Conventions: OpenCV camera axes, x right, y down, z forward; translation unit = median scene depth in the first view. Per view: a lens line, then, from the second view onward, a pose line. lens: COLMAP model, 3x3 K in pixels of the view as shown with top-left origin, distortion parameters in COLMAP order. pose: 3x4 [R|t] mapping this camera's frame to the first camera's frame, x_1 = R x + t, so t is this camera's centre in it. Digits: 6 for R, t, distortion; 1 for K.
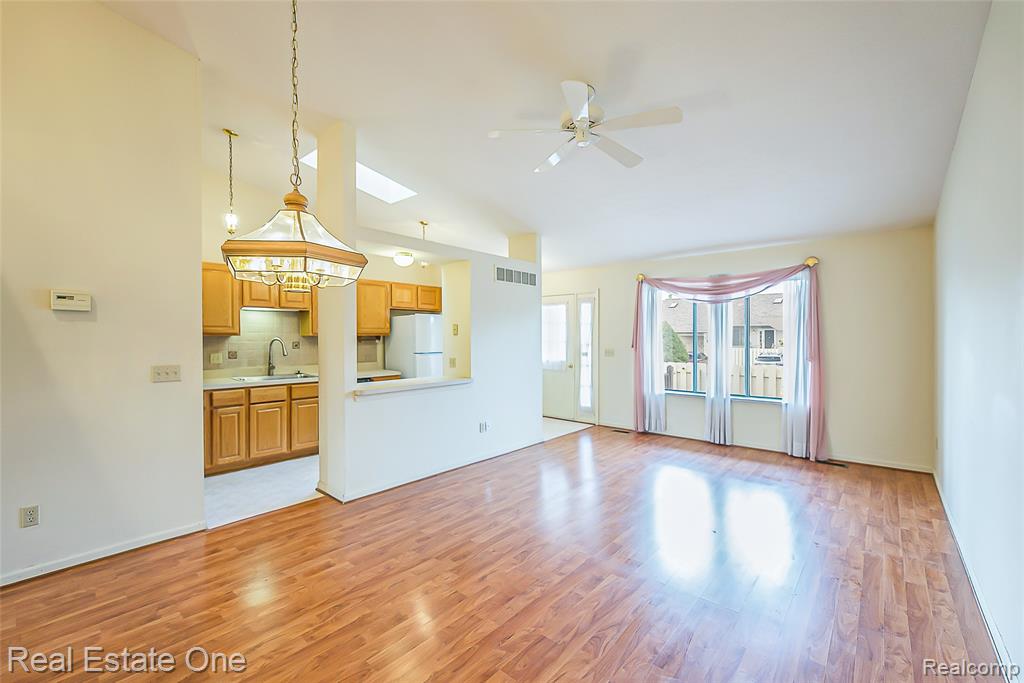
lens RADIAL K [[448.6, 0, 515.5], [0, 448.6, 343.5], [0, 0, 1]] dist [-0.008418, -0.000219]
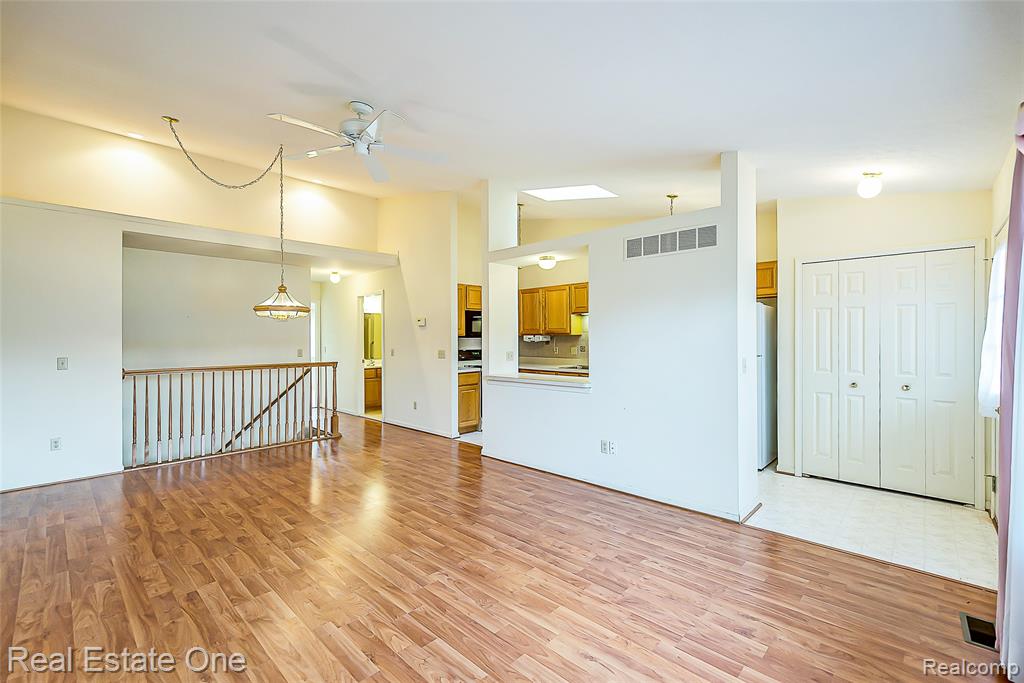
lens RADIAL K [[448.6, 0, 515.5], [0, 448.6, 343.5], [0, 0, 1]] dist [-0.008418, -0.000219]
pose [[-0.060162, 0.013283, -0.998100, 0.765462], [-0.016302, 0.999765, 0.014287, -0.006793], [0.998055, 0.017131, -0.059931, 0.921062]]
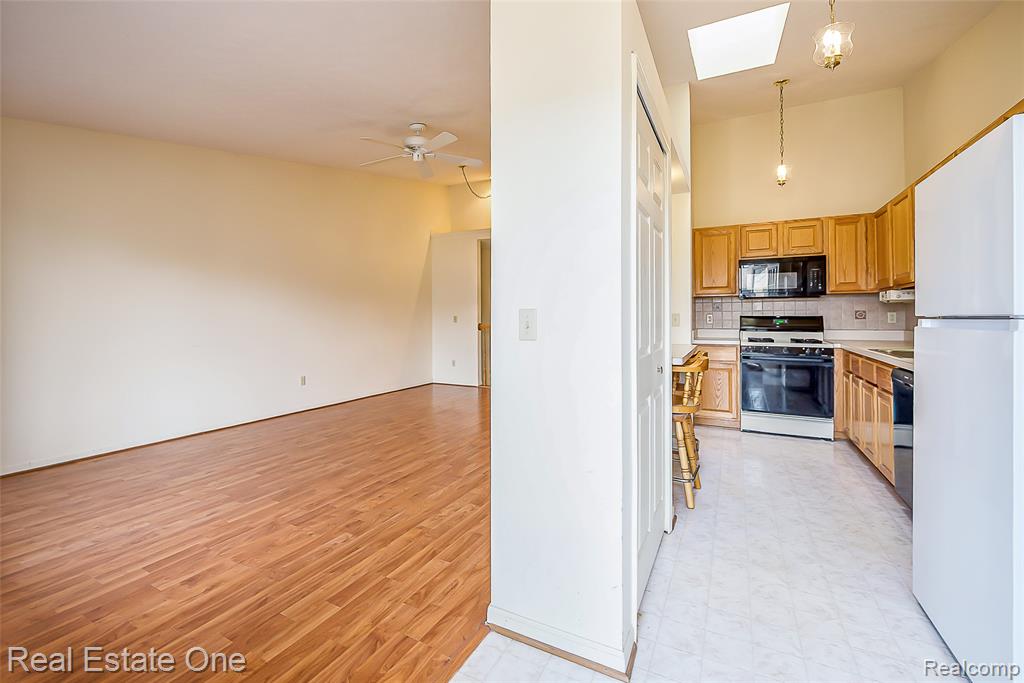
lens RADIAL K [[444.6, 0, 471.2], [0, 444.6, 314.5], [0, 0, 1]] dist [-0.001697, -0.000178]
pose [[-0.984963, 0.001412, -0.172761, 0.151692], [-0.001177, 0.999889, 0.014881, 0.018734], [0.172762, 0.014861, -0.984851, 1.559011]]
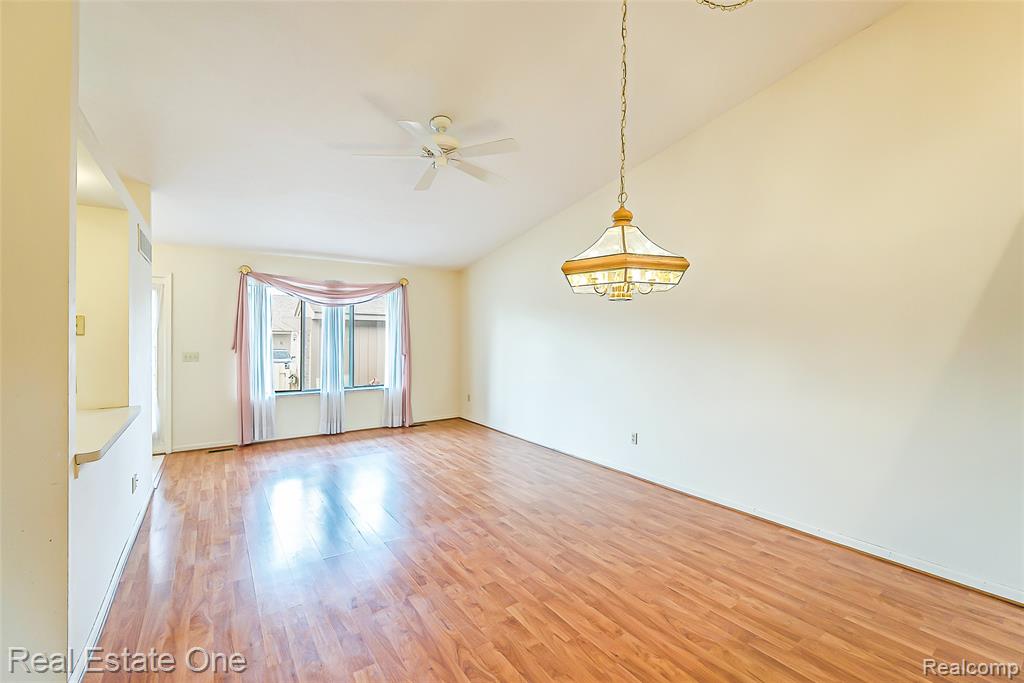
lens RADIAL K [[428.3, 0, 535.7], [0, 428.3, 336.1], [0, 0, 1]] dist [-0.022587, -0.000503]
pose [[0.206285, -0.000989, 0.978491, -0.546231], [0.014465, 0.999893, -0.002039, -0.008213], [-0.978385, 0.014575, 0.206277, 0.346657]]
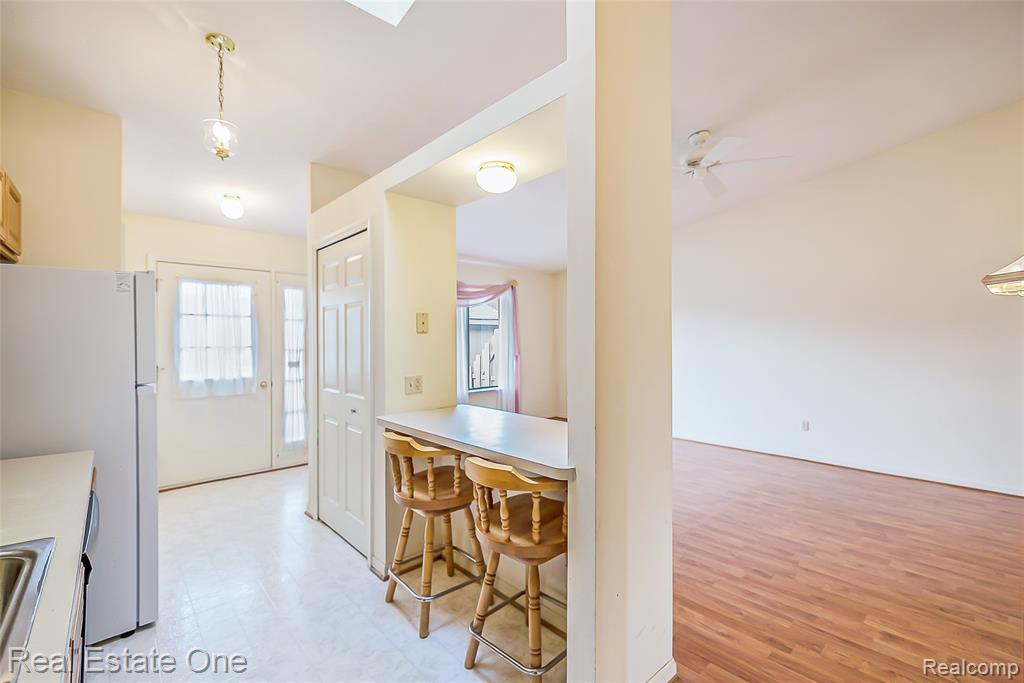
lens RADIAL K [[428.3, 0, 535.7], [0, 428.3, 336.1], [0, 0, 1]] dist [-0.022587, -0.000503]
pose [[0.098527, 0.011945, 0.995063, -0.660593], [0.025899, 0.999558, -0.014564, 0.000182], [-0.994797, 0.027206, 0.098174, 0.853801]]
